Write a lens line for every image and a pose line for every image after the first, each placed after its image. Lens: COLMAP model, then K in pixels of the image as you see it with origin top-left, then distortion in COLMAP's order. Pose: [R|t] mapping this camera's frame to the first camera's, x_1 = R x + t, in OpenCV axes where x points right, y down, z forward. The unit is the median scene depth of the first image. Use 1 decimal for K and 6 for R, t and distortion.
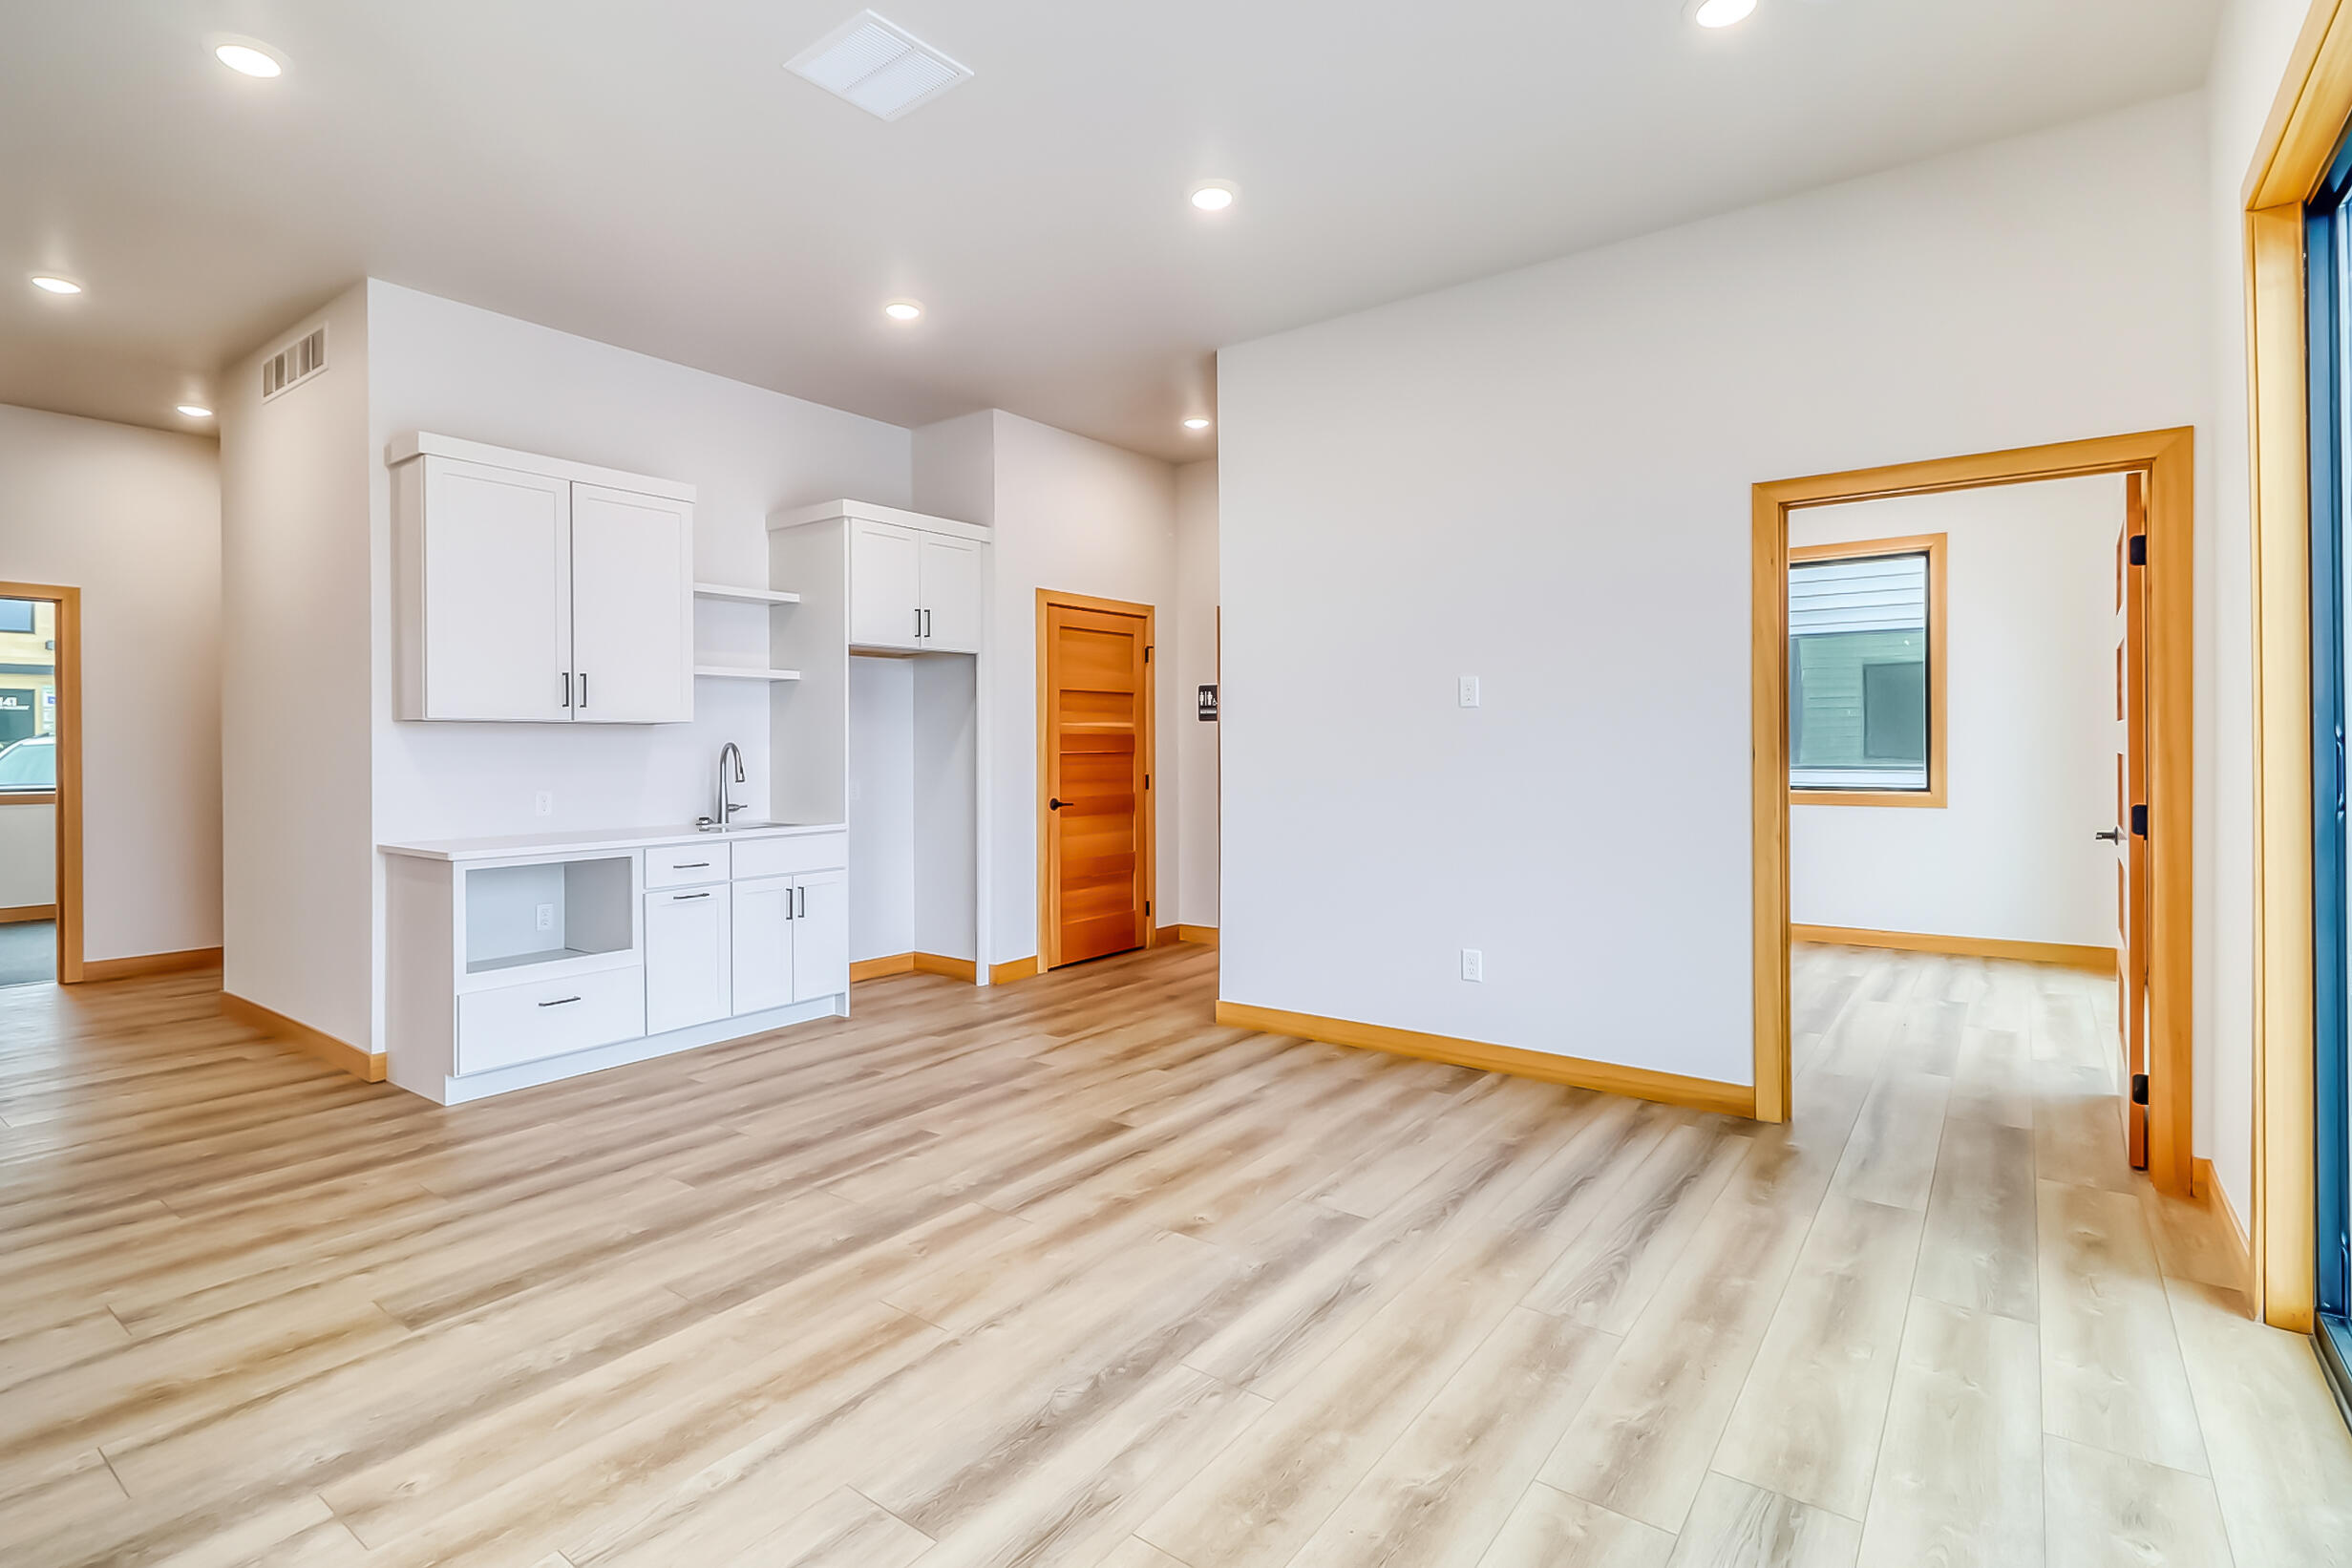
lens RADIAL K [[1131.7, 0, 1130.1], [0, 1131.7, 745.7], [0, 0, 1]] dist [0.008272, -0.005314]
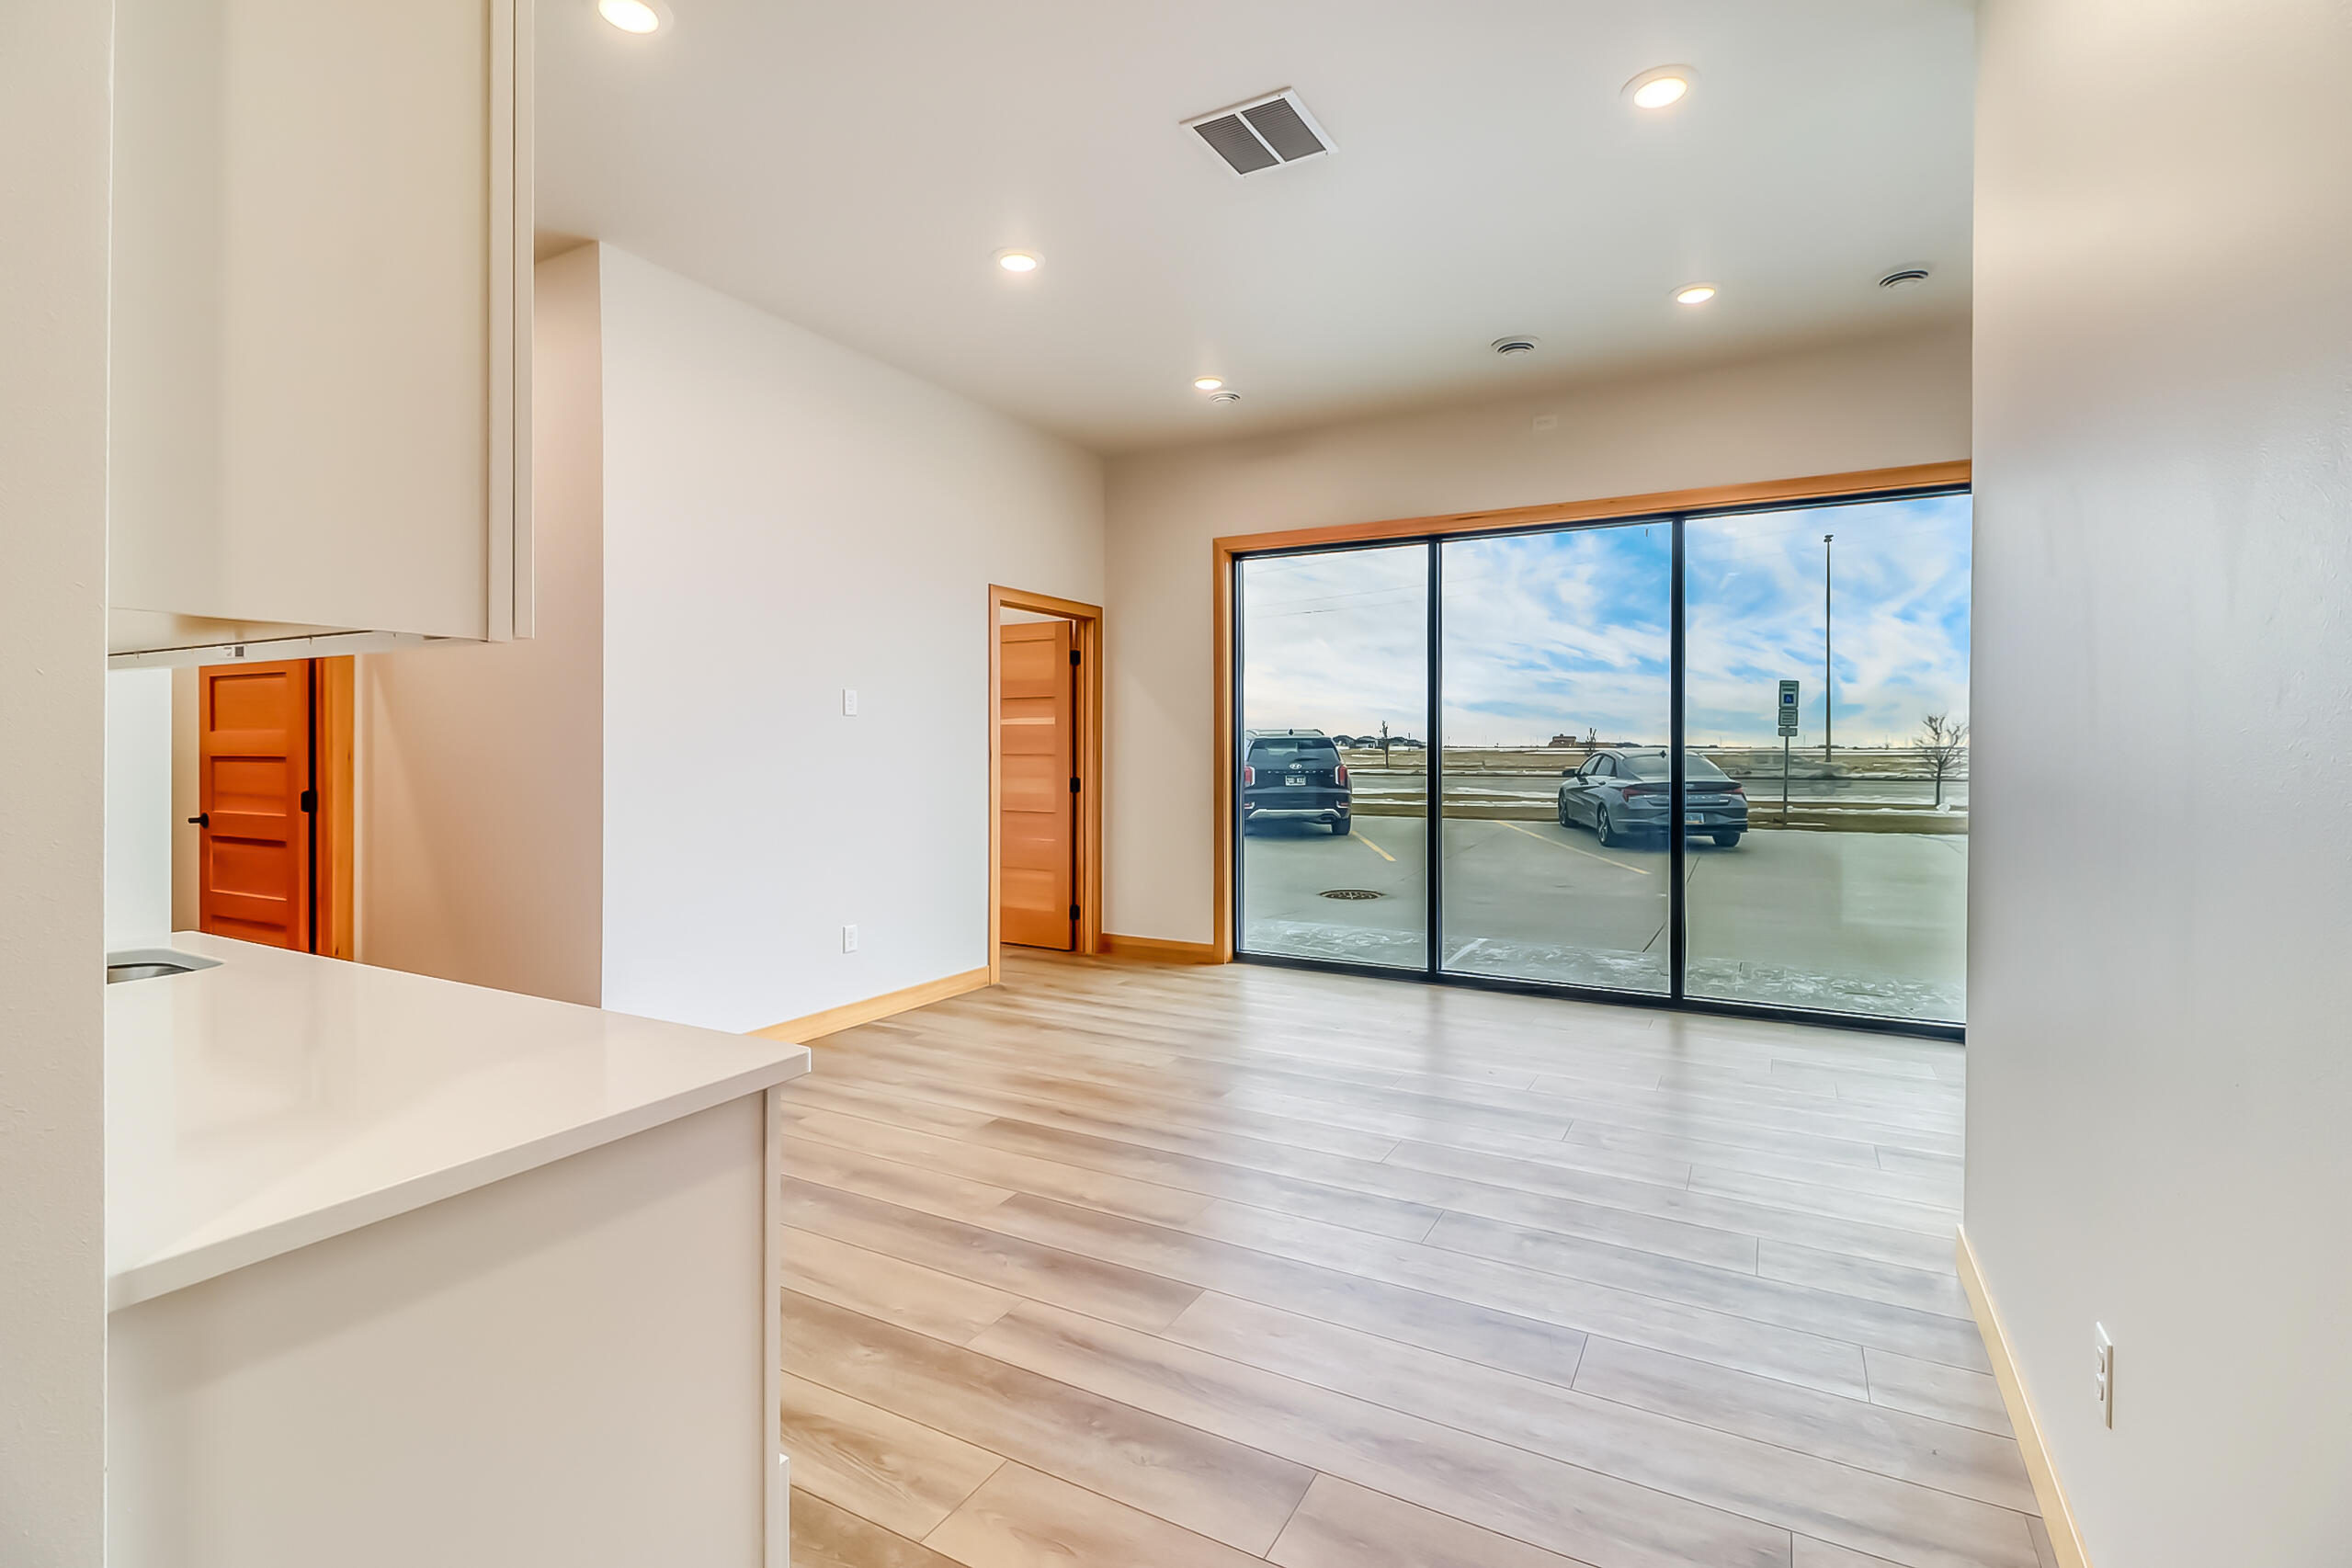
lens RADIAL K [[1076.8, 0, 1188.6], [0, 1076.8, 759.6], [0, 0, 1]] dist [0.020141, -0.010030]
pose [[-0.162734, -0.008798, 0.986631, -0.857814], [0.002738, 0.999952, 0.009369, 0.001223], [-0.986666, 0.004226, -0.162702, 0.852682]]
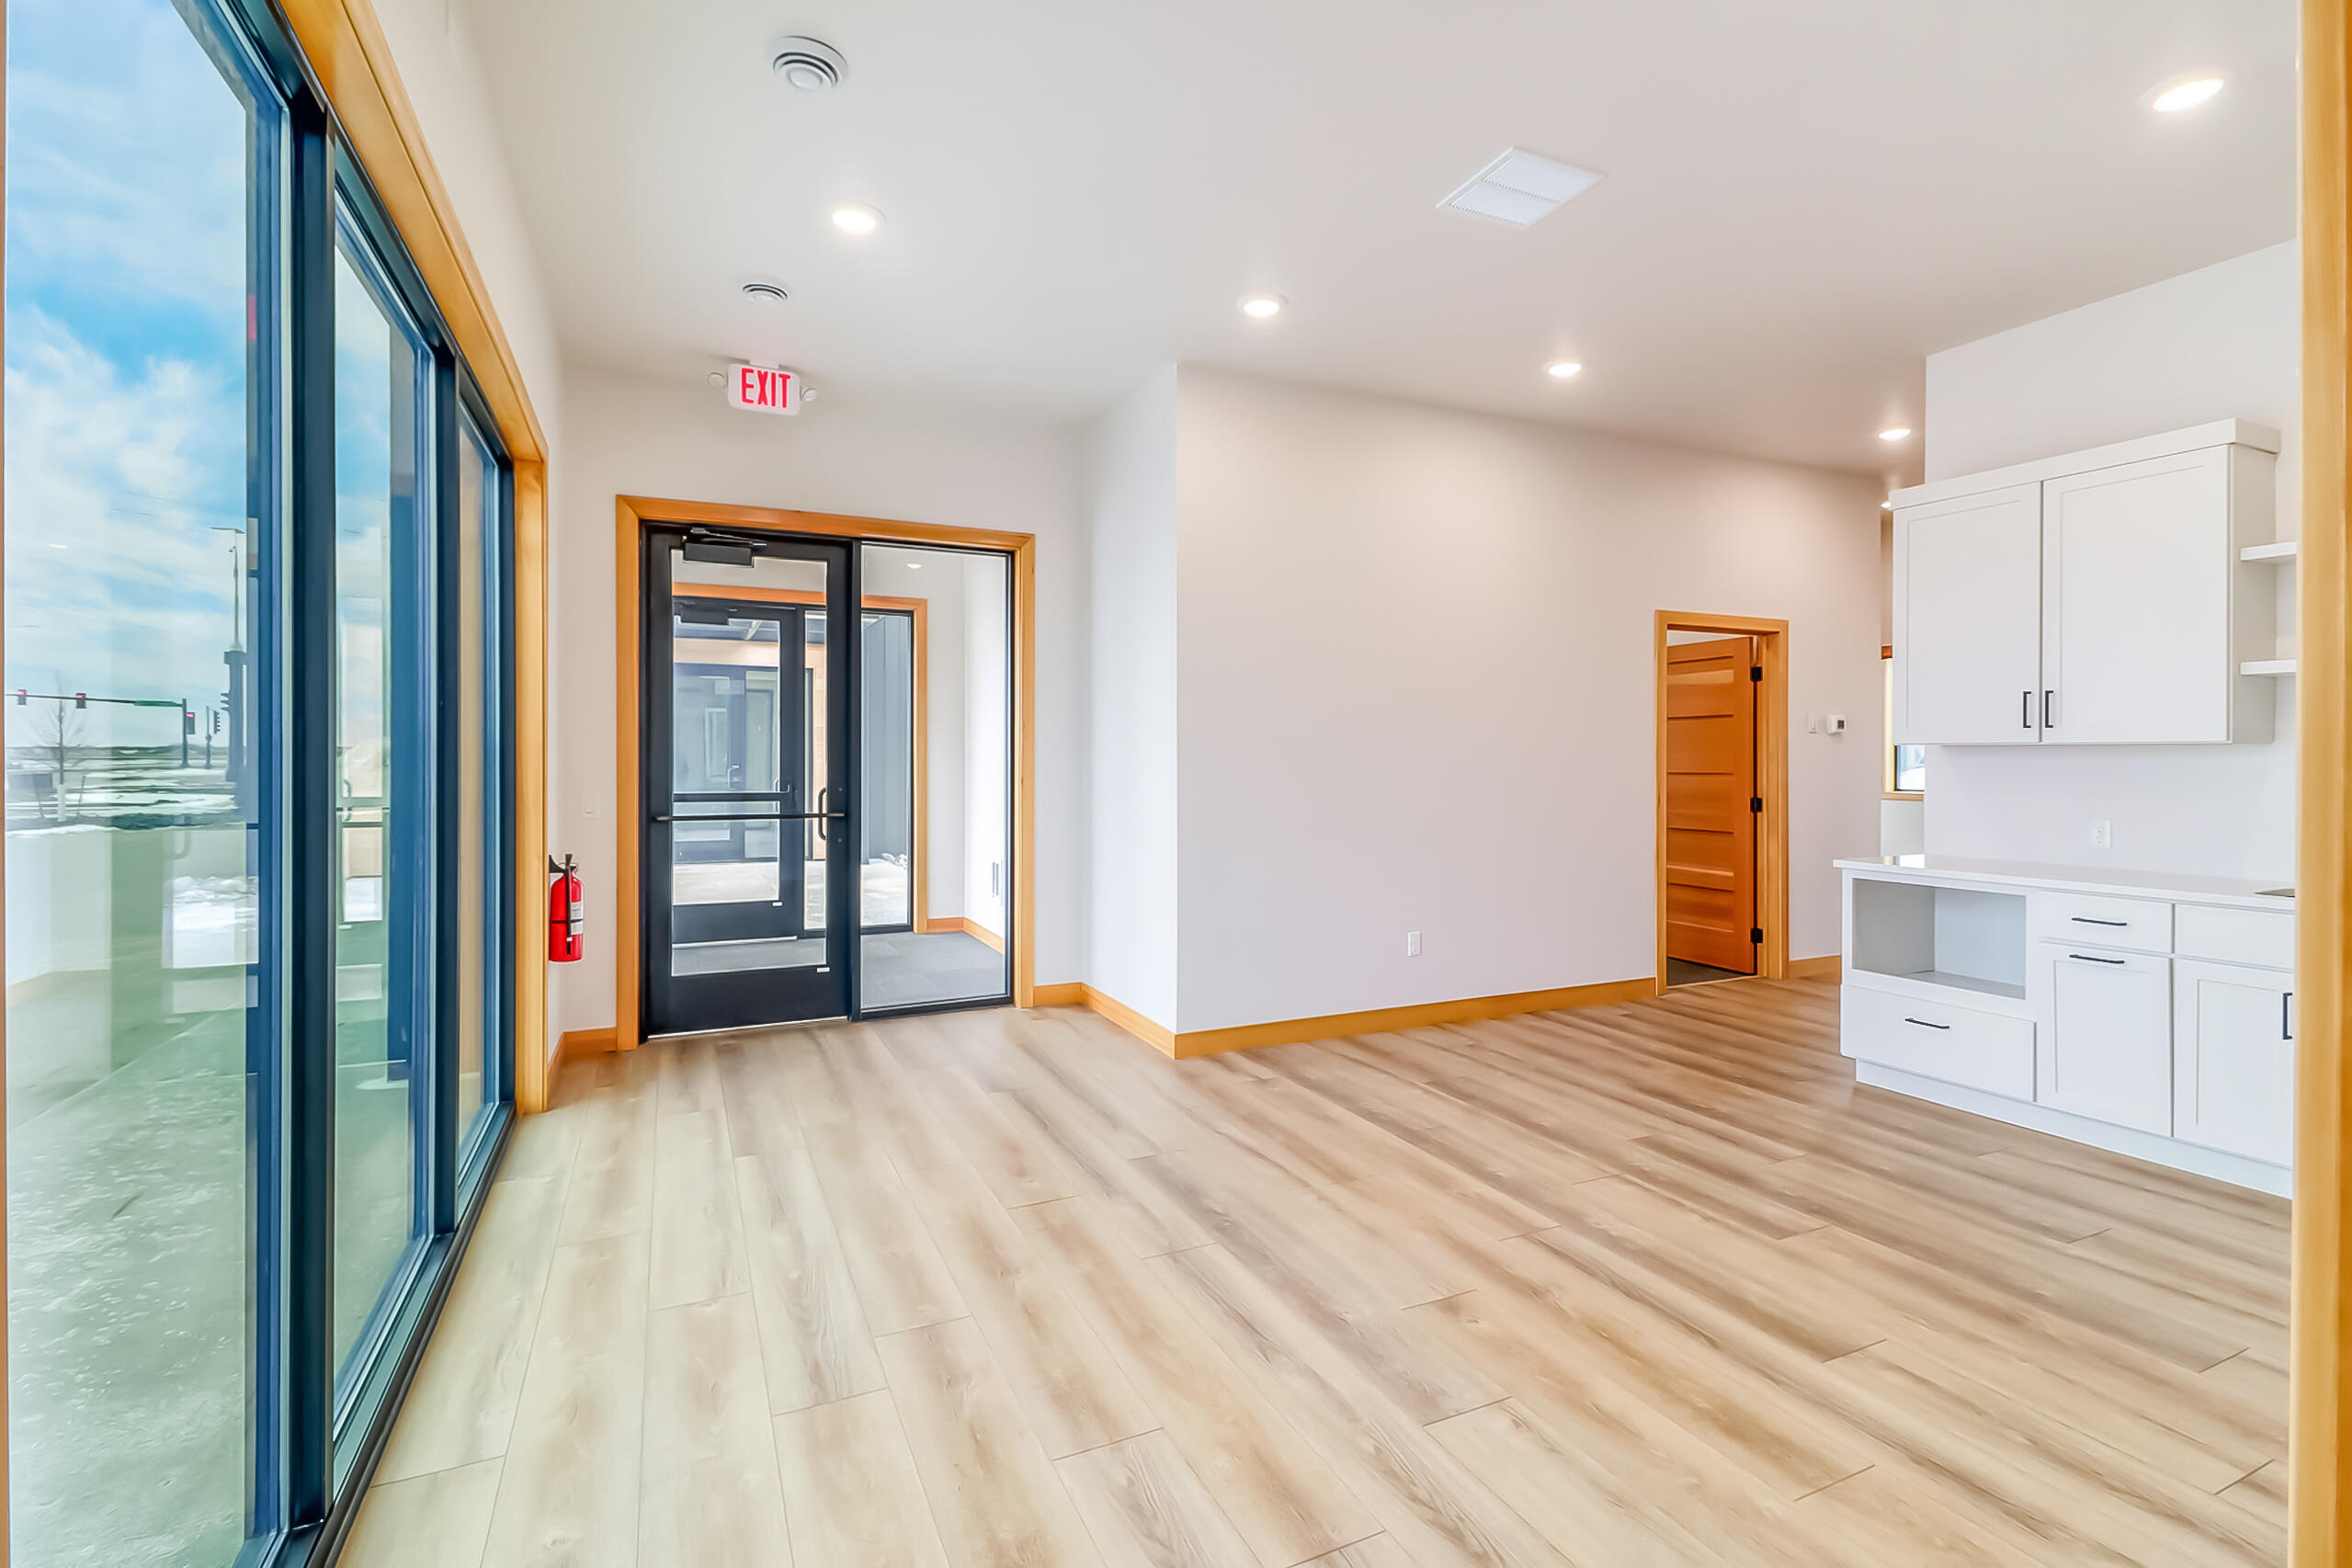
lens RADIAL K [[1076.8, 0, 1184.2], [0, 1076.8, 766.4], [0, 0, 1]] dist [0.020141, -0.010030]
pose [[-0.448460, 0.014246, -0.893690, 0.633894], [-0.000817, 0.999866, 0.016348, -0.017847], [0.893803, 0.008062, -0.448388, 0.818802]]
